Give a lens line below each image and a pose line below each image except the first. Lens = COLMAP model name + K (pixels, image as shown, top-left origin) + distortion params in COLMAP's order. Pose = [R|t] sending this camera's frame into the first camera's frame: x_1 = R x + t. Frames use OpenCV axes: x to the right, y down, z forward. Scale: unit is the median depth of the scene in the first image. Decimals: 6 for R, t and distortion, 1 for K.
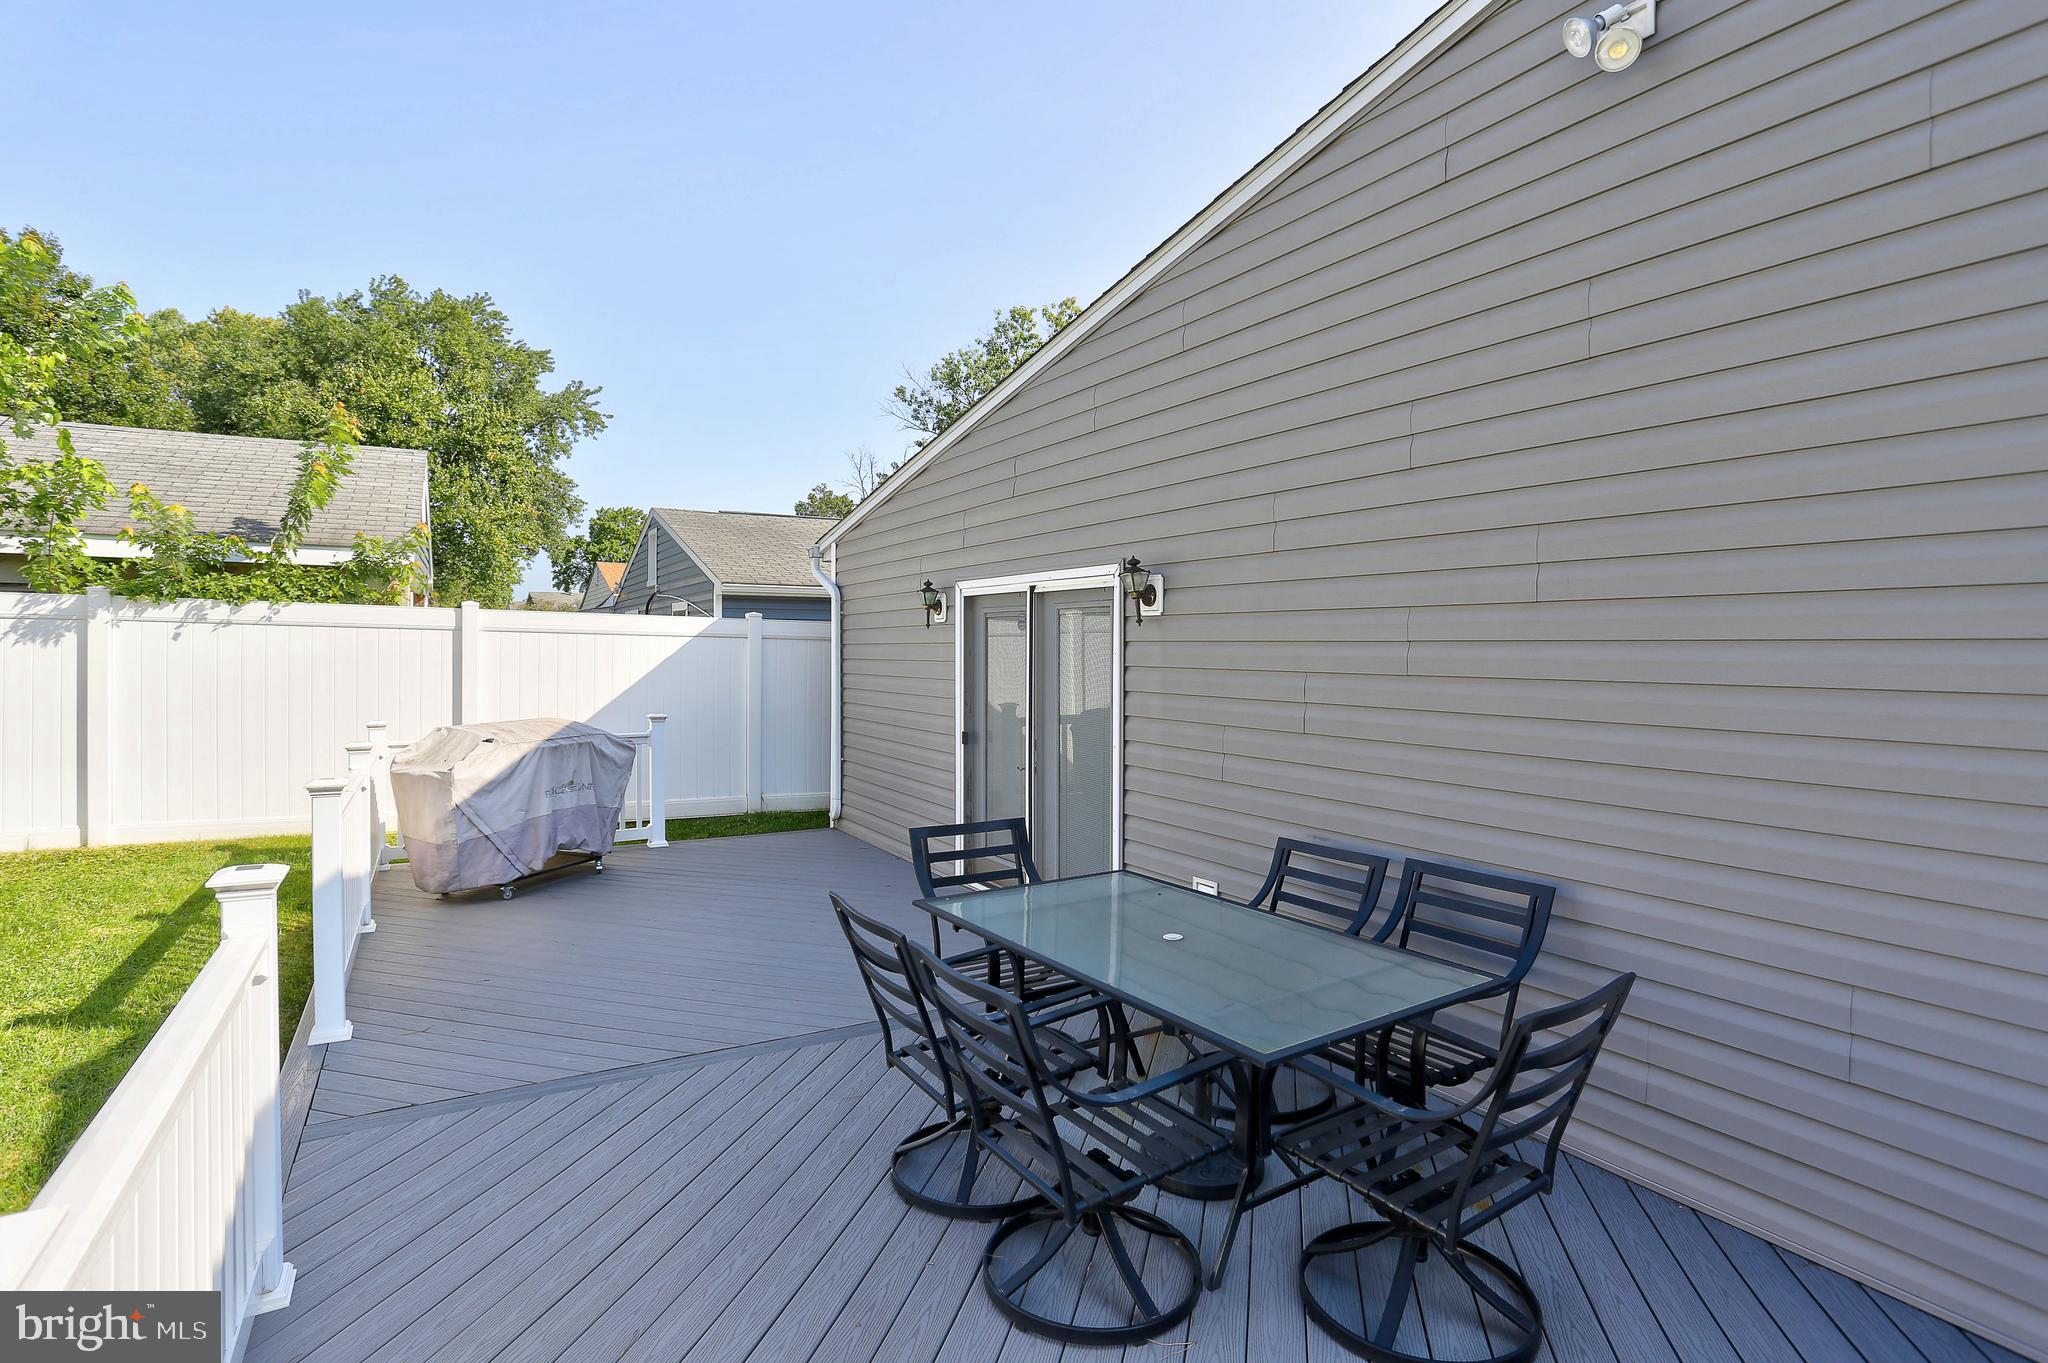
lens RADIAL K [[1013.7, 0, 1019.0], [0, 1013.7, 653.6], [0, 0, 1]] dist [-0.079565, 0.036277]
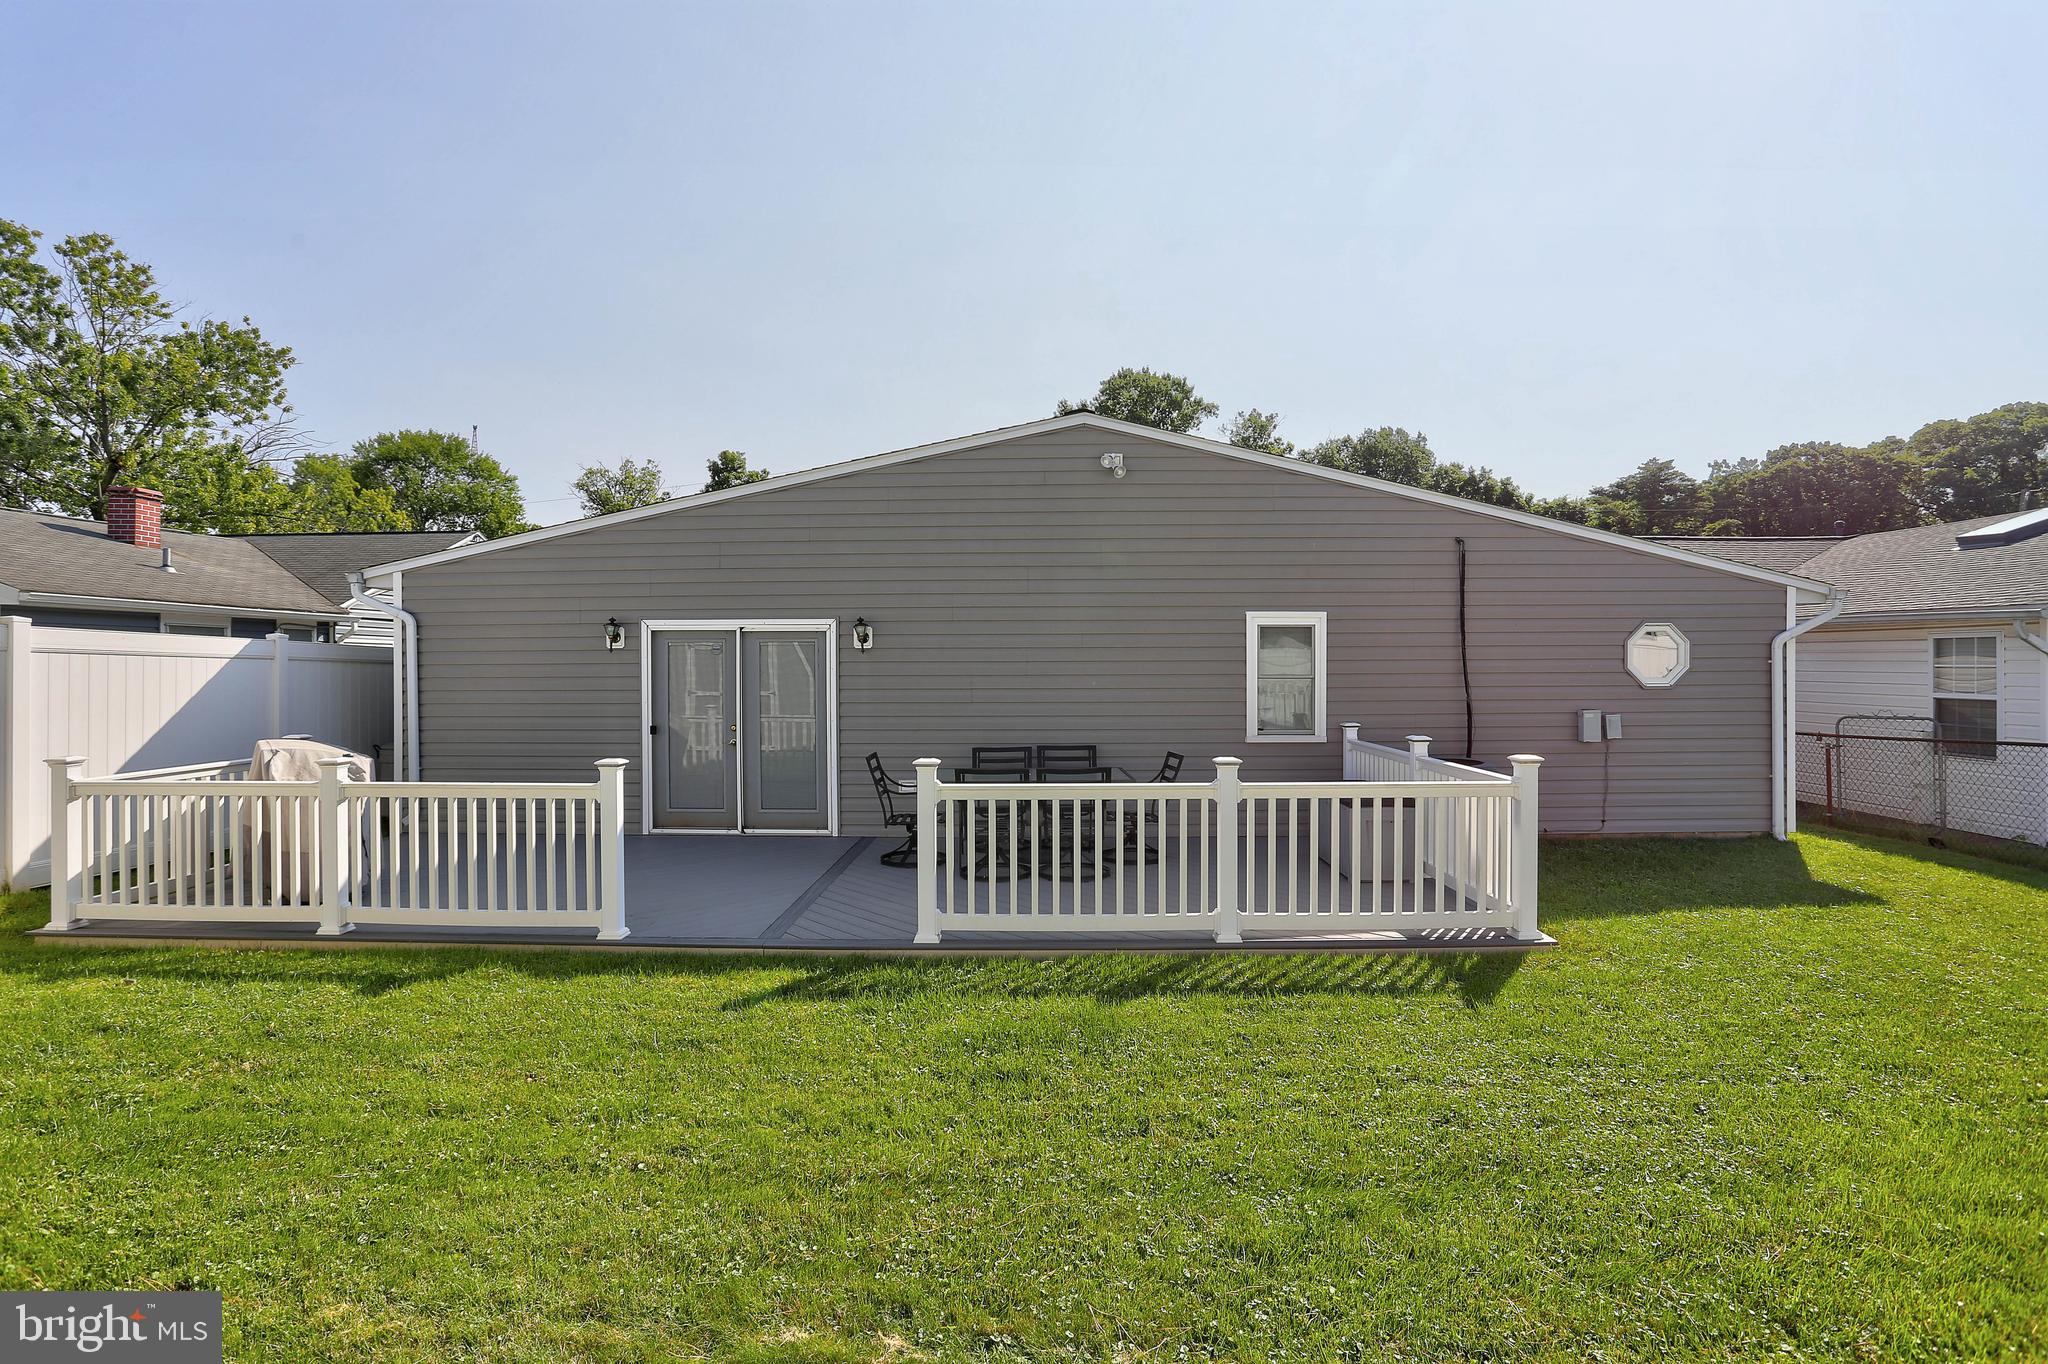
lens RADIAL K [[1013.7, 0, 1019.0], [0, 1013.7, 654.1], [0, 0, 1]] dist [-0.079565, 0.036277]
pose [[0.531192, -0.000233, 0.847252, -0.828750], [0.011895, 0.999903, -0.007183, -0.005949], [-0.847168, 0.013894, 0.531143, -0.157832]]
